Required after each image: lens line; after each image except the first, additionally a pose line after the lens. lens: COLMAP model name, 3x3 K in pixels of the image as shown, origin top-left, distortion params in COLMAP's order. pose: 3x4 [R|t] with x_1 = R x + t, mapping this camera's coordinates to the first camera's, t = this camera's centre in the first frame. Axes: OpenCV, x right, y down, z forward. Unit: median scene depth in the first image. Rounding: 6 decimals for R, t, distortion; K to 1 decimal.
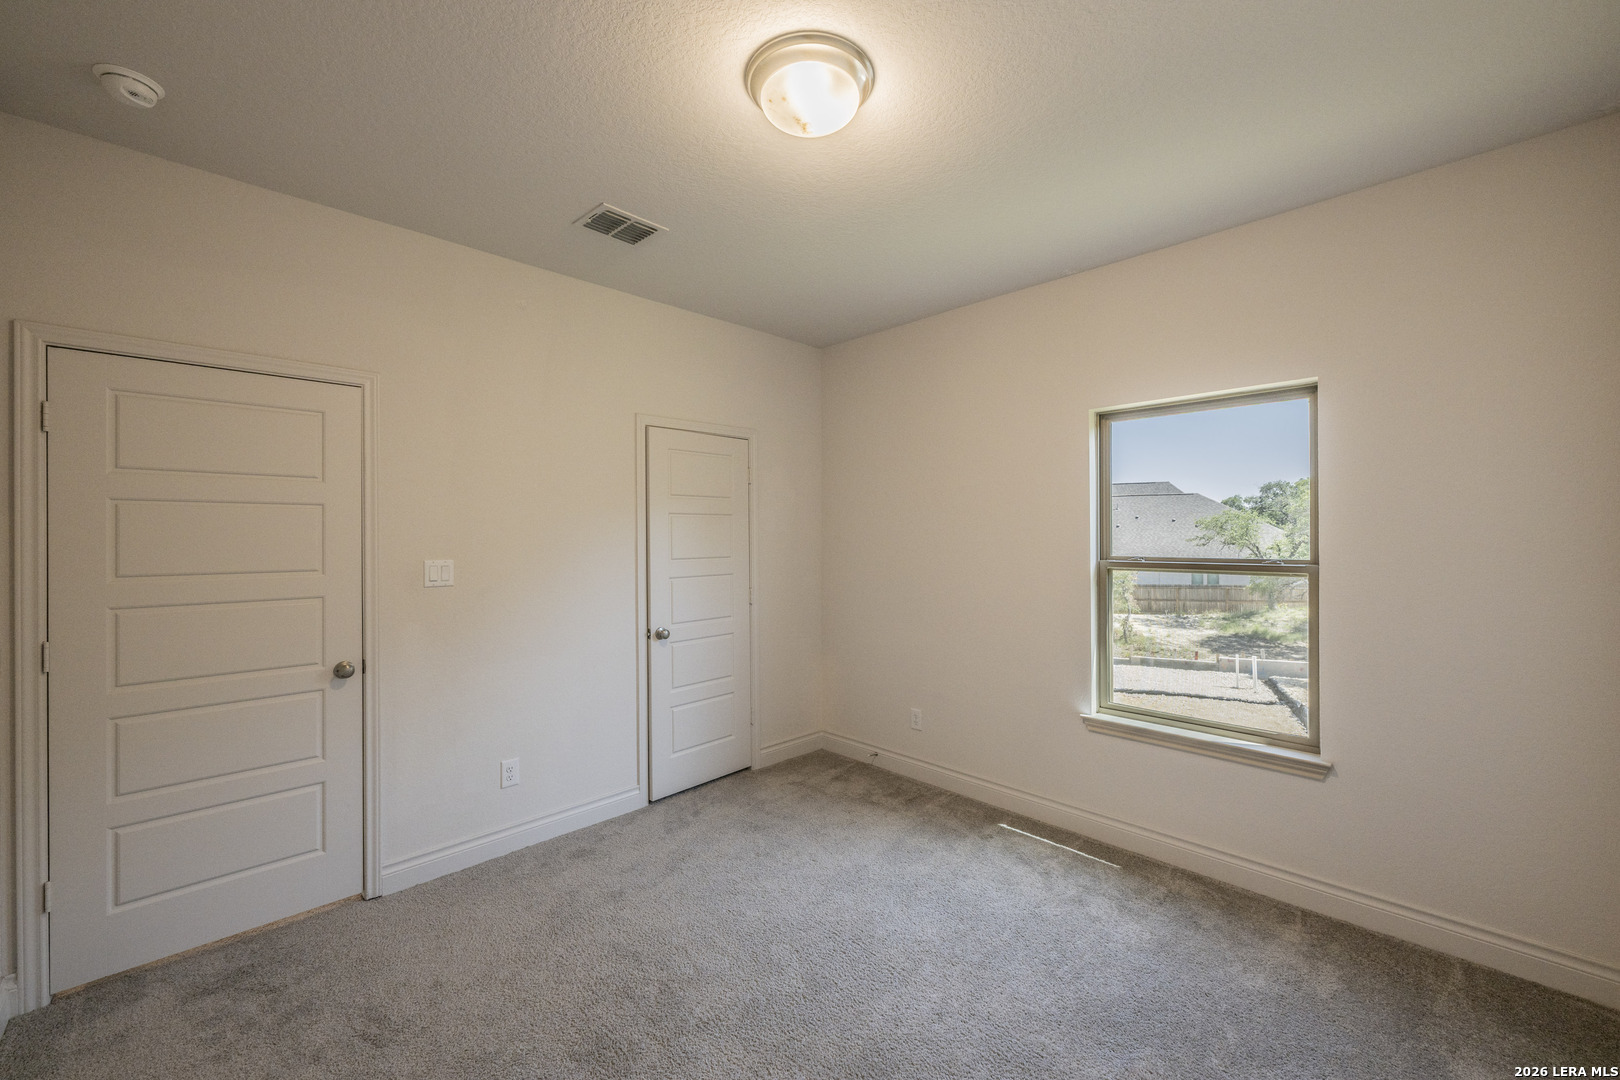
lens RADIAL K [[652.1, 0, 774.9], [0, 652.1, 541.3], [0, 0, 1]] dist [-0.001764, -0.000211]
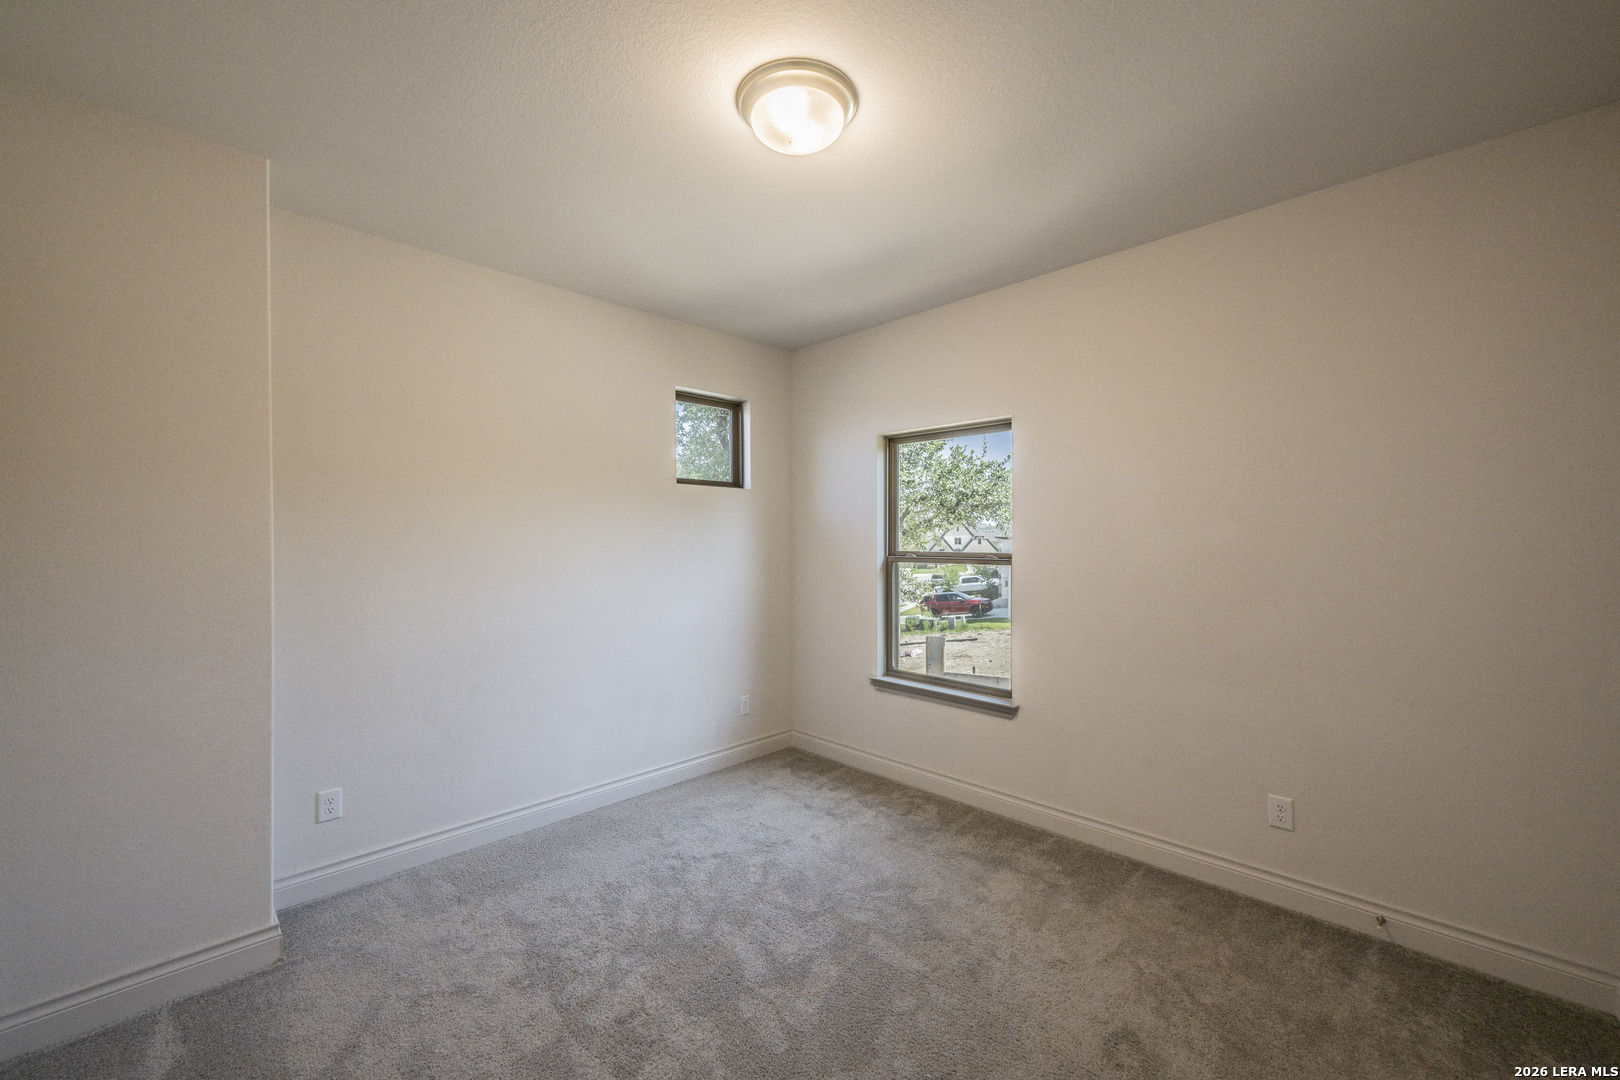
lens RADIAL K [[652.1, 0, 774.9], [0, 652.1, 541.3], [0, 0, 1]] dist [-0.001764, -0.000211]
pose [[0.999954, -0.005556, -0.007775, 0.217423], [0.005448, 0.999891, -0.013742, 0.014011], [0.007850, 0.013699, 0.999875, -0.190037]]
